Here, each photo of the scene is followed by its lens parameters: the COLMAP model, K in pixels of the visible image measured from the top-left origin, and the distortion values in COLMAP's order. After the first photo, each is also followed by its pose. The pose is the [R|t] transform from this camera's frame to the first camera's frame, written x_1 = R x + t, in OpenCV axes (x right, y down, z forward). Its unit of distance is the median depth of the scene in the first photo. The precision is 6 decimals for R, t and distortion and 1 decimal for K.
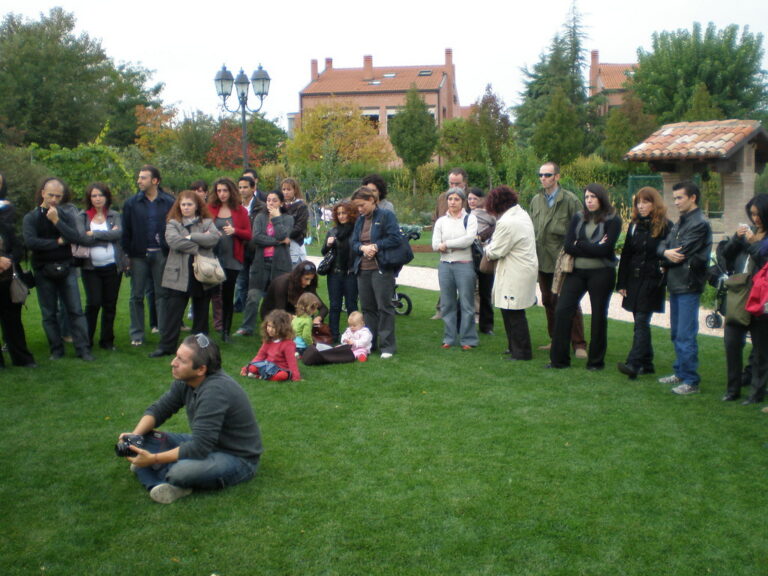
lens RADIAL K [[893.3, 0, 398.1], [0, 893.3, 287.7], [0, 0, 1]] dist [-0.066242, -0.212985]
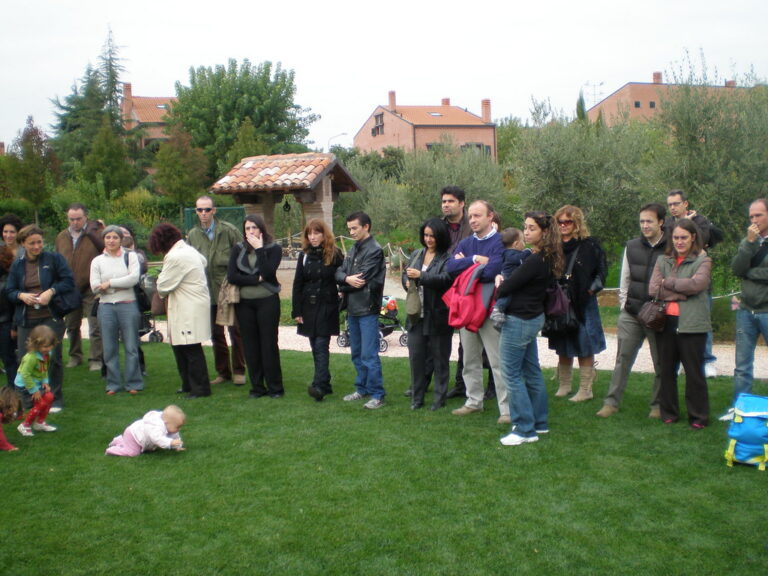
lens RADIAL K [[893.3, 0, 398.1], [0, 893.3, 287.7], [0, 0, 1]] dist [-0.066242, -0.212985]
pose [[0.852169, -0.064197, 0.519313, -0.102668], [0.082725, 0.996493, -0.012563, -0.005035], [-0.516686, 0.053666, 0.854492, 0.022574]]
